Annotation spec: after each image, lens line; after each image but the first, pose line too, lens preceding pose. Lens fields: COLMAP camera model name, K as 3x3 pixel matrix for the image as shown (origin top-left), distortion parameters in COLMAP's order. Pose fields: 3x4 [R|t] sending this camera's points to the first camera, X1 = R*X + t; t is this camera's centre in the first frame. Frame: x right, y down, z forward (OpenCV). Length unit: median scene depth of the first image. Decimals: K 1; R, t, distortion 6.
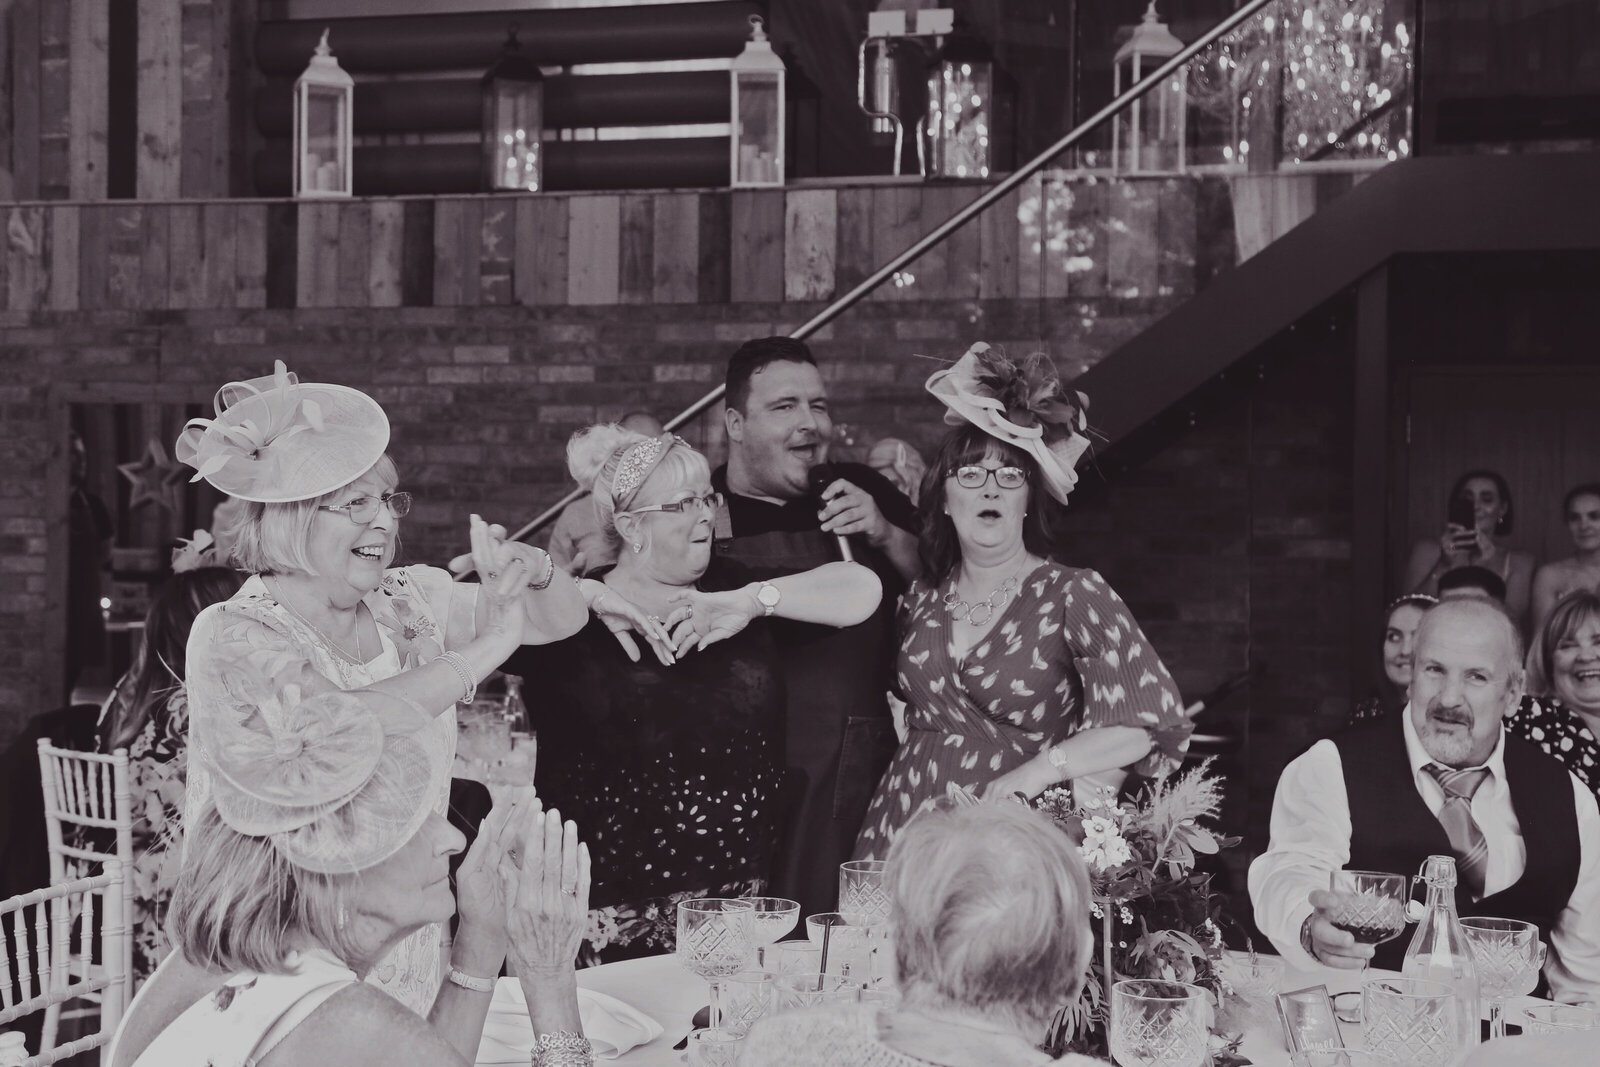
lens RADIAL K [[2301.1, 0, 802.7], [0, 2301.1, 504.5], [0, 0, 1]] dist [0.120908, 0.000000]
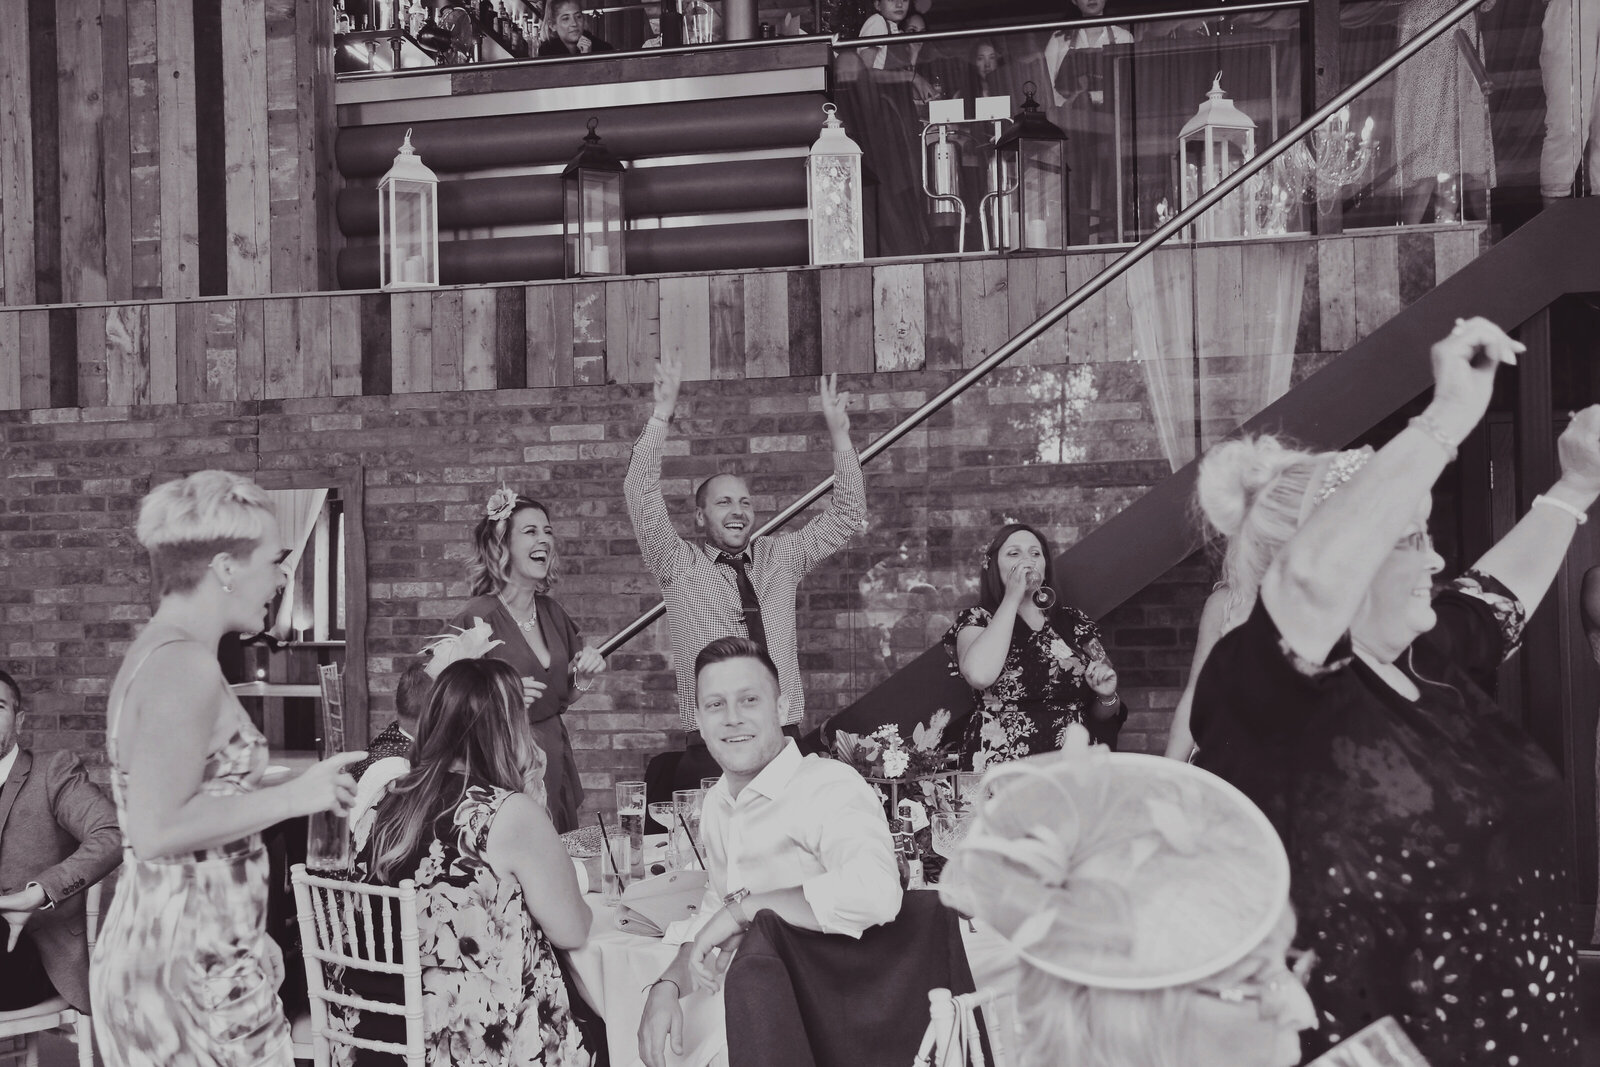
lens RADIAL K [[1764.7, 0, 726.6], [0, 1764.7, 548.9], [0, 0, 1]] dist [0.058864, 0.000000]
pose [[0.997417, -0.031504, 0.064546, -0.123399], [0.032286, 0.999417, -0.011094, -0.001591], [-0.064159, 0.013150, 0.997853, 0.199705]]
